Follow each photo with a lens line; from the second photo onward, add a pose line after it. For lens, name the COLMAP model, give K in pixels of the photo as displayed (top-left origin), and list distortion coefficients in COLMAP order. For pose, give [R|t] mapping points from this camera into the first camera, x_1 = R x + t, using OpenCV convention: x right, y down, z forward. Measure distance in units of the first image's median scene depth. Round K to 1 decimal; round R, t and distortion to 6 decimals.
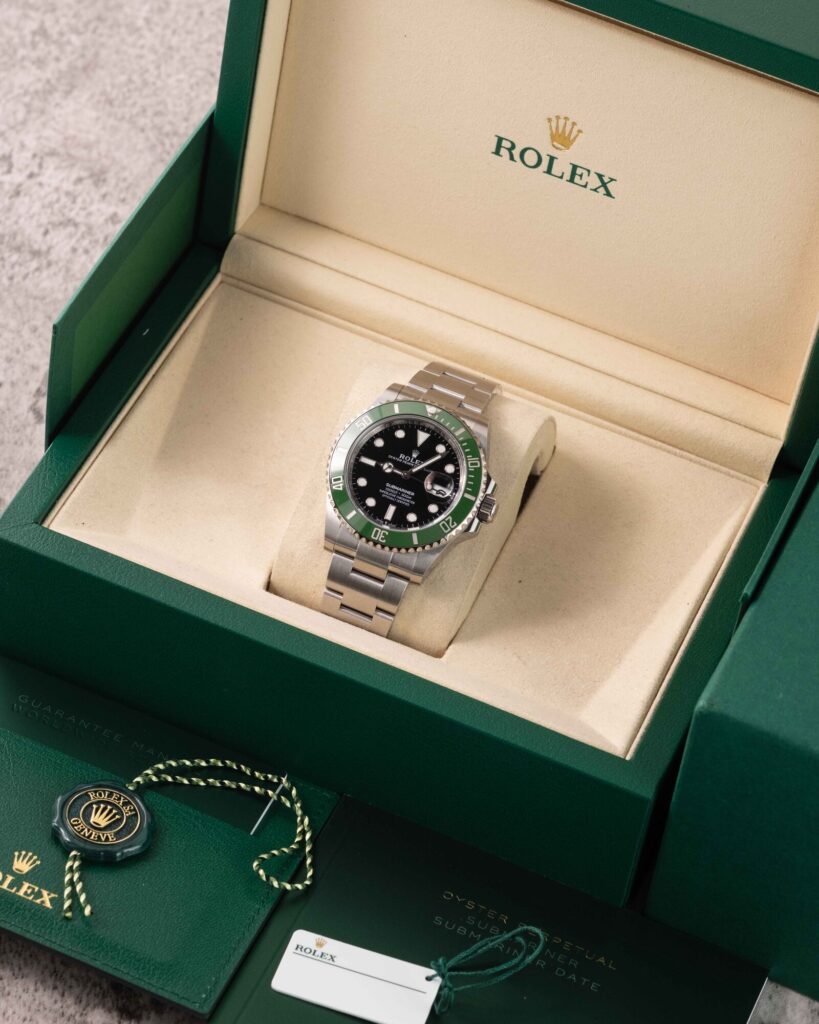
lens RADIAL K [[4524.8, 0, 411.0], [0, 4524.8, 512.8], [0, 0, 1]] dist [0.205310, 0.000000]
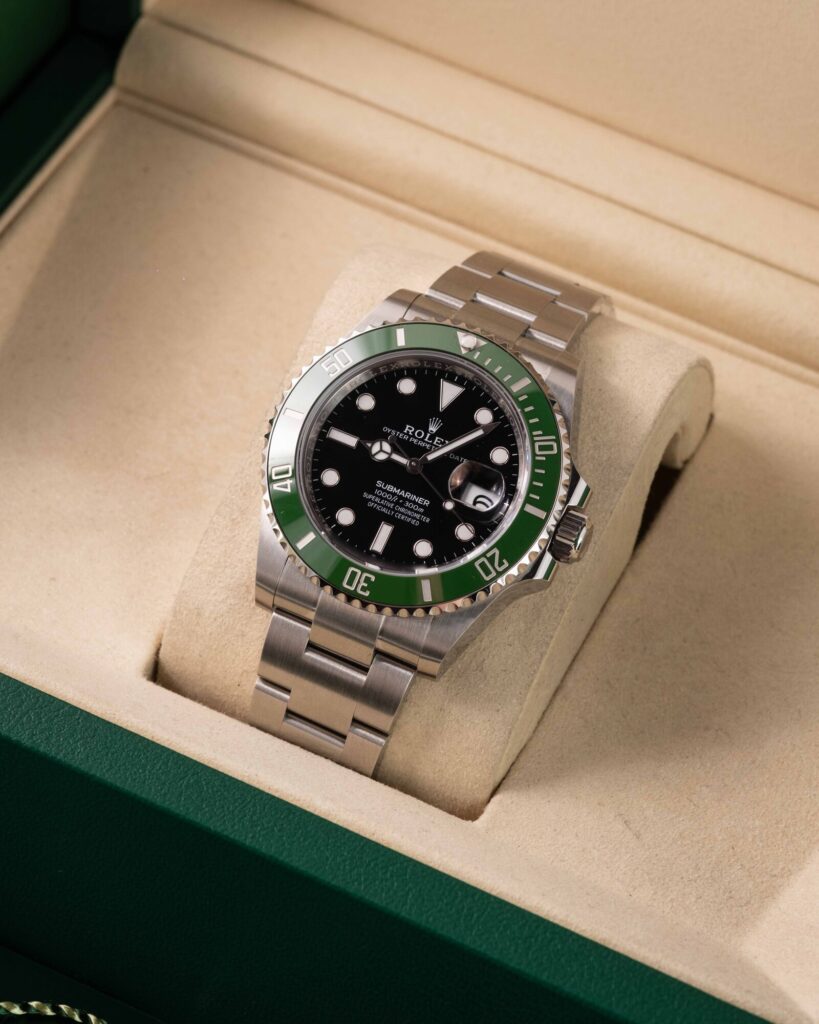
lens RADIAL K [[4524.8, 0, 324.1], [0, 4524.8, 451.4], [0, 0, 1]] dist [0.205310, 0.000000]
pose [[0.997147, 0.022184, -0.072147, 0.025649], [-0.022187, 0.999754, 0.000758, -0.010053], [0.072146, 0.000845, 0.997394, 0.477722]]
